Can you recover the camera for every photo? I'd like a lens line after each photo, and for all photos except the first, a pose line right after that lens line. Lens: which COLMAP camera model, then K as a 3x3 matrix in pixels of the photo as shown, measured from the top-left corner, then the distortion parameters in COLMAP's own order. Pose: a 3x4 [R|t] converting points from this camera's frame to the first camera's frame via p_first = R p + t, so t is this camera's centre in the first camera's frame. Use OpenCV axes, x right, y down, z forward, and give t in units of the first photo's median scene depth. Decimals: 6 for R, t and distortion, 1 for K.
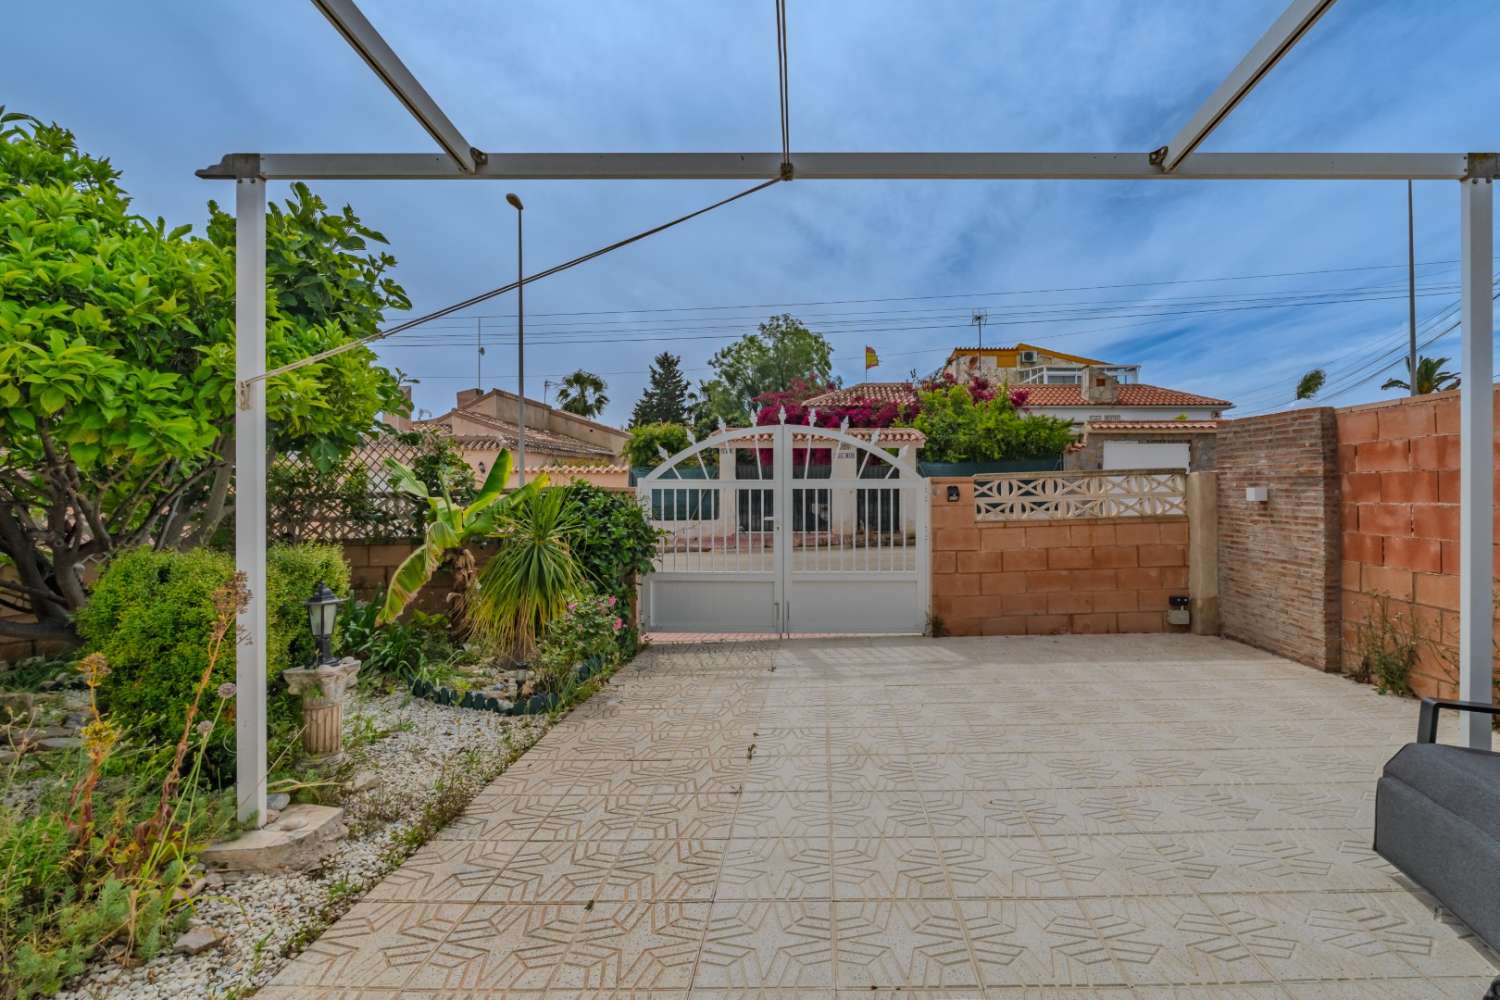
lens RADIAL K [[700.8, 0, 787.1], [0, 700.8, 470.5], [0, 0, 1]] dist [-0.013508, 0.001036]
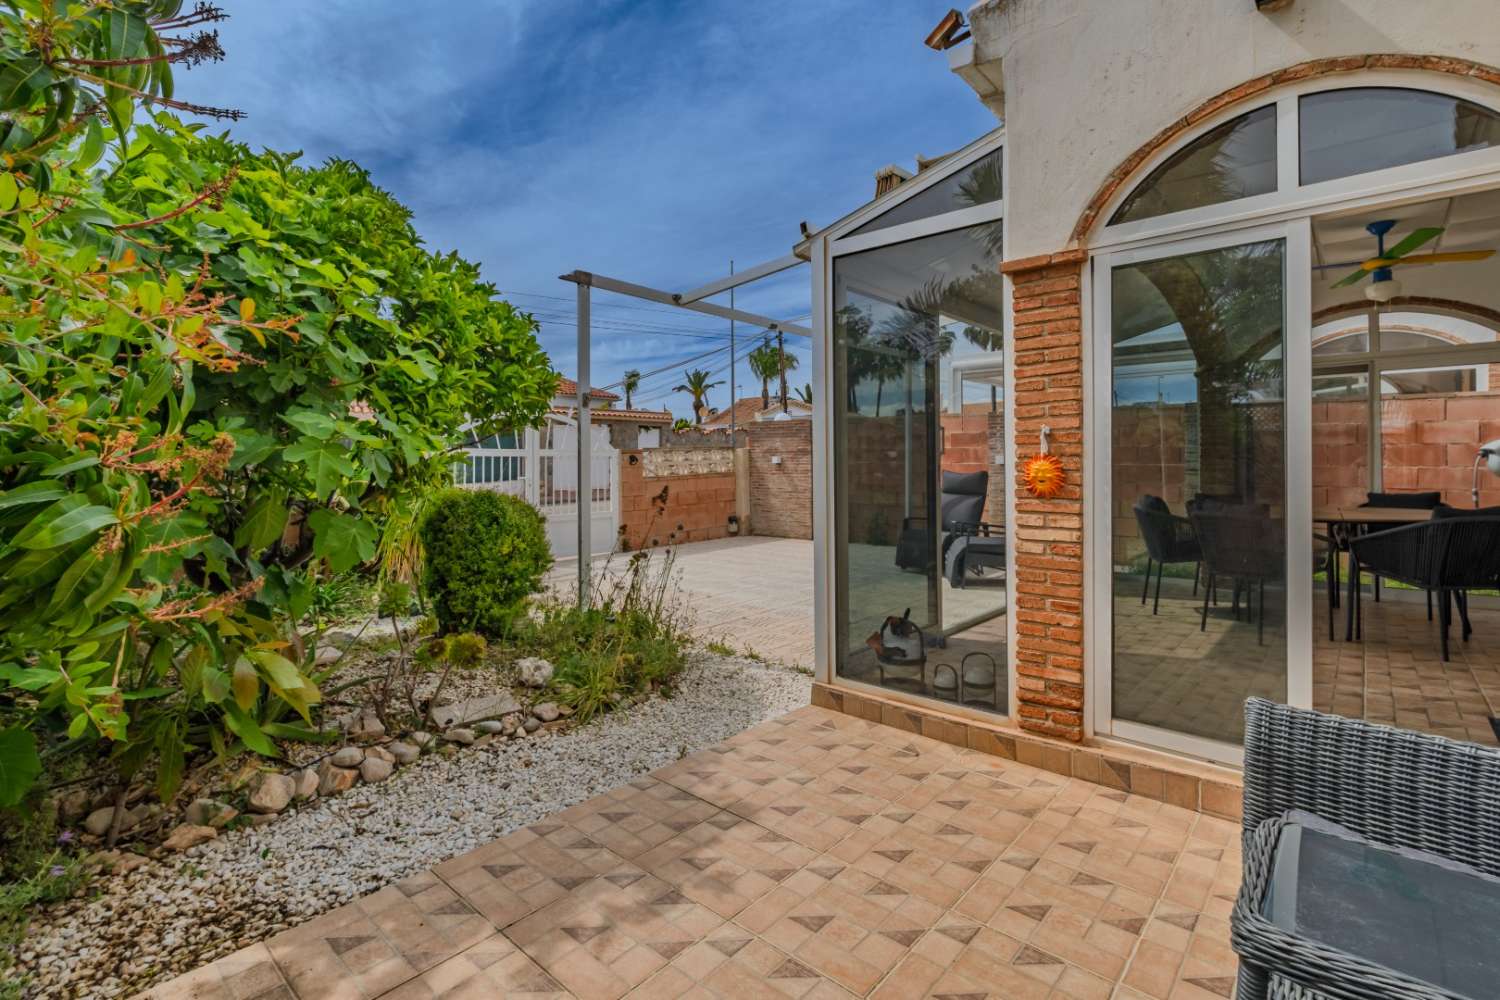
lens RADIAL K [[700.8, 0, 747.1], [0, 700.8, 444.5], [0, 0, 1]] dist [-0.013508, 0.001036]
pose [[0.669360, 0.018284, 0.742714, -0.784384], [-0.015590, 0.999823, -0.010562, 0.011505], [-0.742775, -0.004509, 0.669526, -0.253958]]
